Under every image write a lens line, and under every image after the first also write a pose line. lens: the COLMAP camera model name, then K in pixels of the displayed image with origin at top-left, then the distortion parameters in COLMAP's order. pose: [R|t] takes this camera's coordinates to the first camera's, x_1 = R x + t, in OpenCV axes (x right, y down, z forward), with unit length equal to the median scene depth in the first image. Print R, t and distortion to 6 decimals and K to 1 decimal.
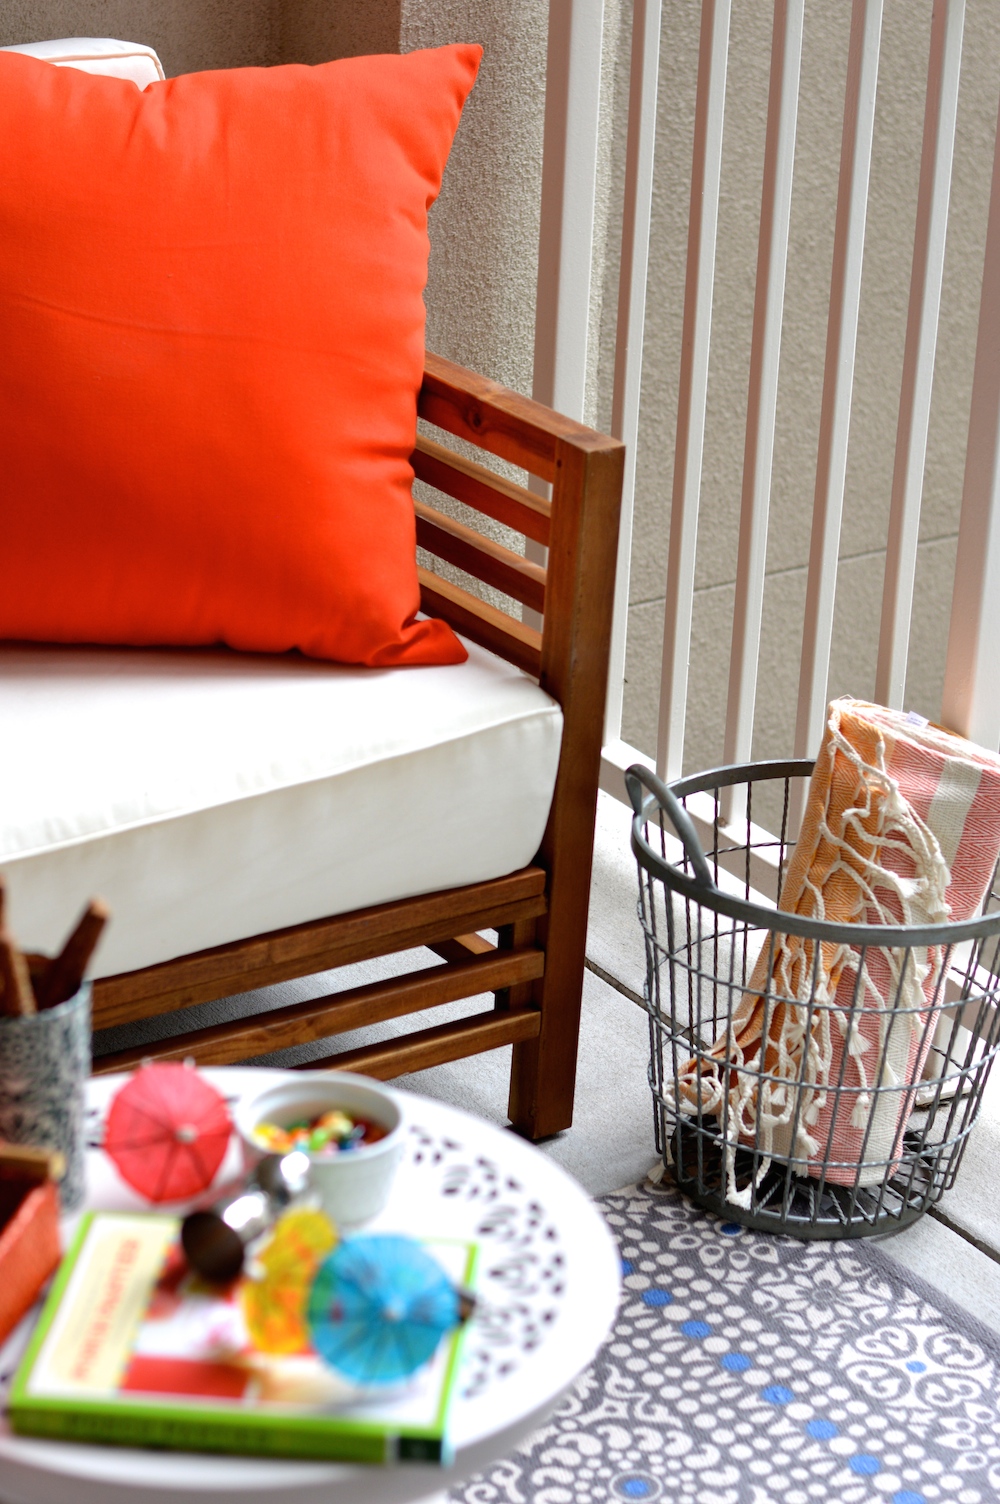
lens RADIAL K [[3393.0, 0, 500.0], [0, 3393.0, 752.0], [0, 0, 1]] dist [-0.081787, -0.284886]
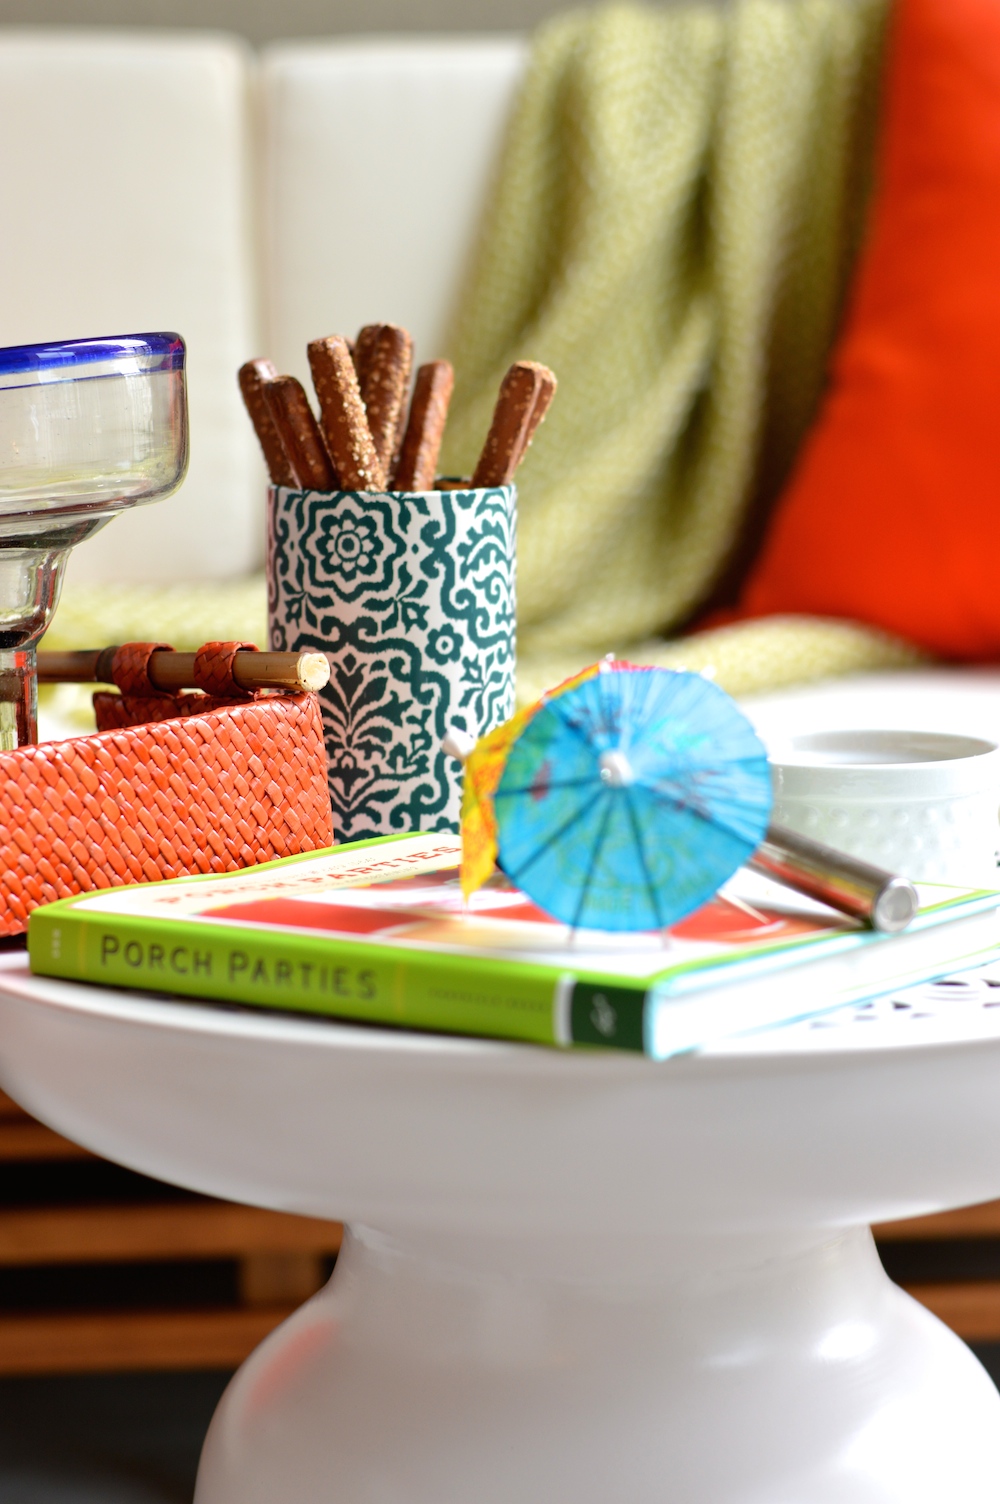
lens RADIAL K [[3393.0, 0, 500.0], [0, 3393.0, 752.0], [0, 0, 1]] dist [-0.081787, -0.284886]
pose [[0.850075, 0.020683, -0.526256, 0.203894], [-0.163934, 0.959980, -0.227077, 0.250970], [0.500499, 0.279304, 0.819445, 0.484012]]
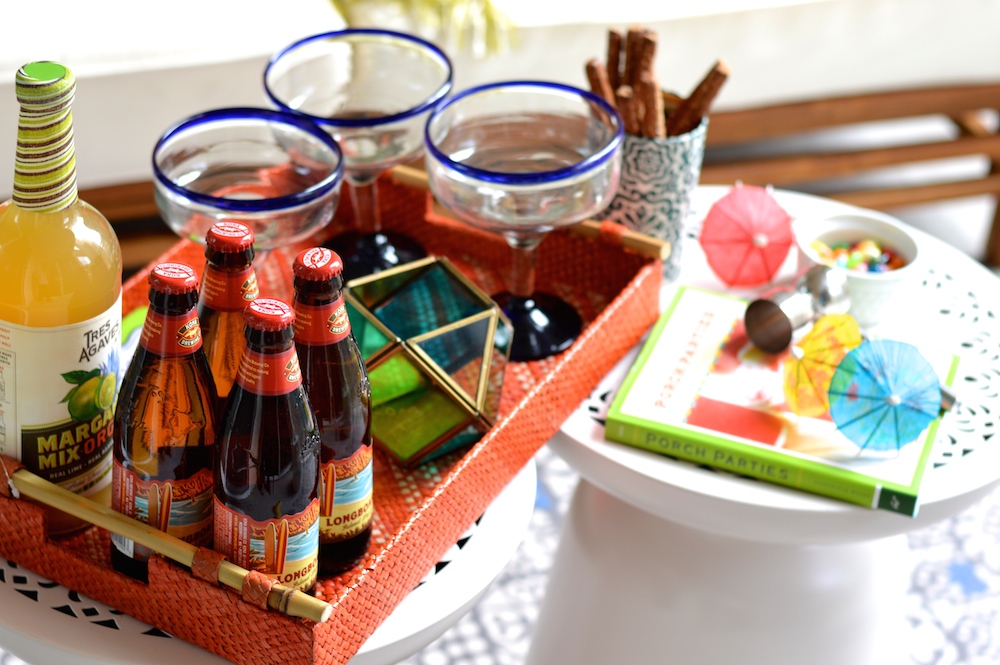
lens RADIAL K [[2256.0, 0, 500.6], [0, 2256.0, 269.3], [0, 0, 1]] dist [-0.081787, -0.284886]
pose [[0.968653, 0.164006, -0.186582, -0.022027], [-0.135550, 0.978369, 0.156268, -0.004074], [0.208175, -0.126078, 0.969932, 0.090382]]
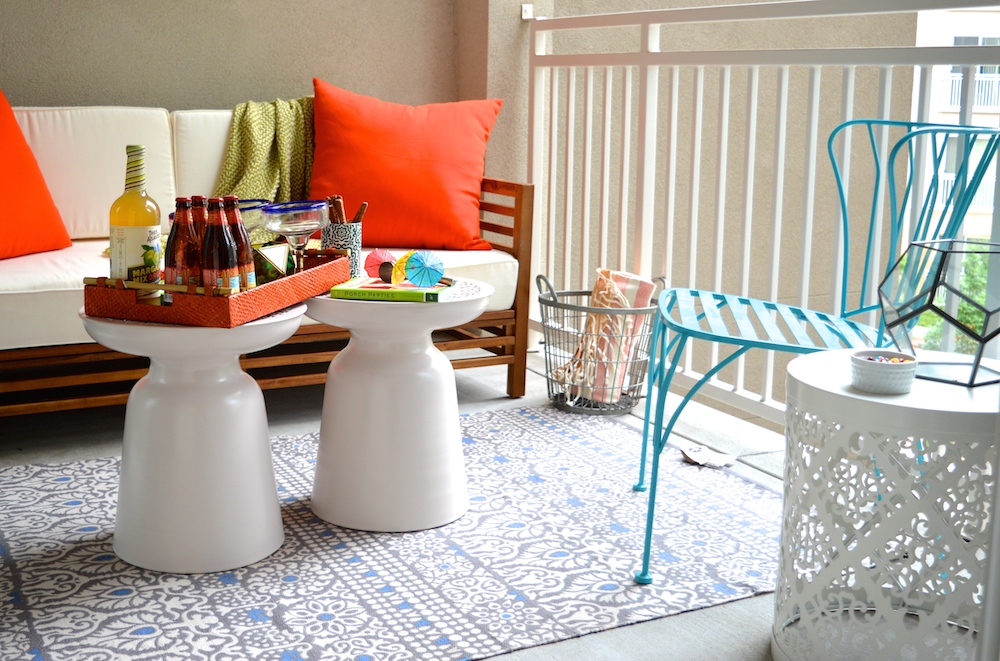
lens RADIAL K [[1205.2, 0, 433.9], [0, 1205.2, 274.3], [0, 0, 1]] dist [-0.073013, 0.013212]
pose [[0.990427, -0.008341, -0.137789, 0.149218], [-0.028669, 0.963980, -0.264425, 0.479607], [0.135031, 0.265844, 0.954512, -0.297985]]
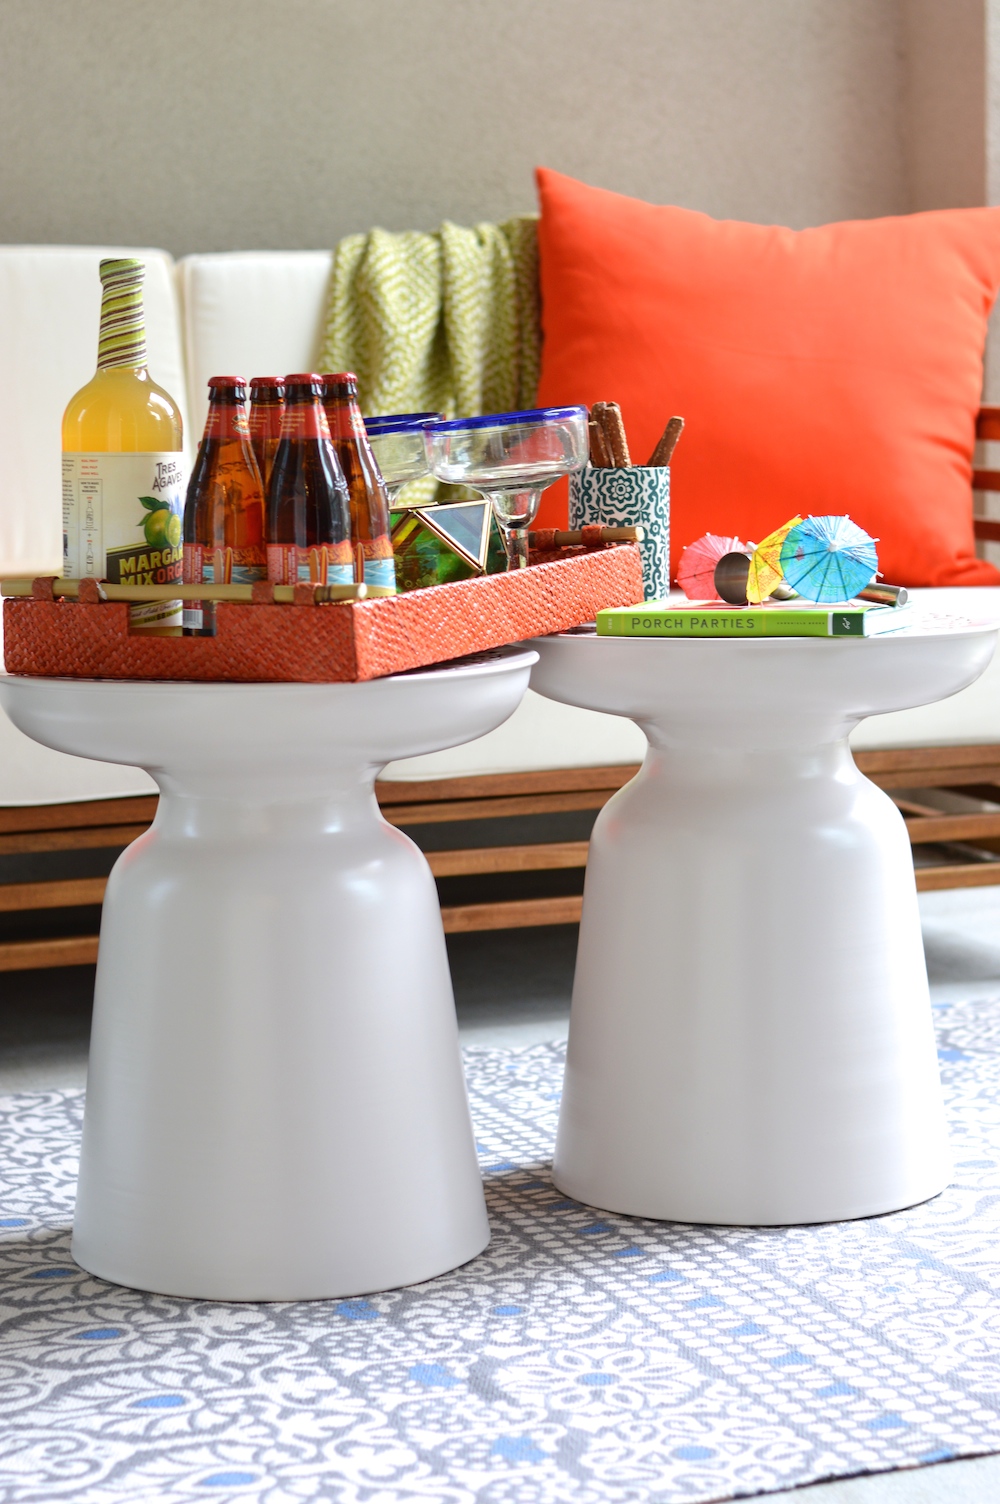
lens RADIAL K [[3393.0, 0, 500.0], [0, 3393.0, 752.0], [0, 0, 1]] dist [-0.081787, -0.284886]
pose [[0.969649, -0.029972, -0.242659, 0.174991], [-0.042757, 0.956379, -0.288981, 0.634709], [0.240735, 0.290586, 0.926070, -0.425614]]
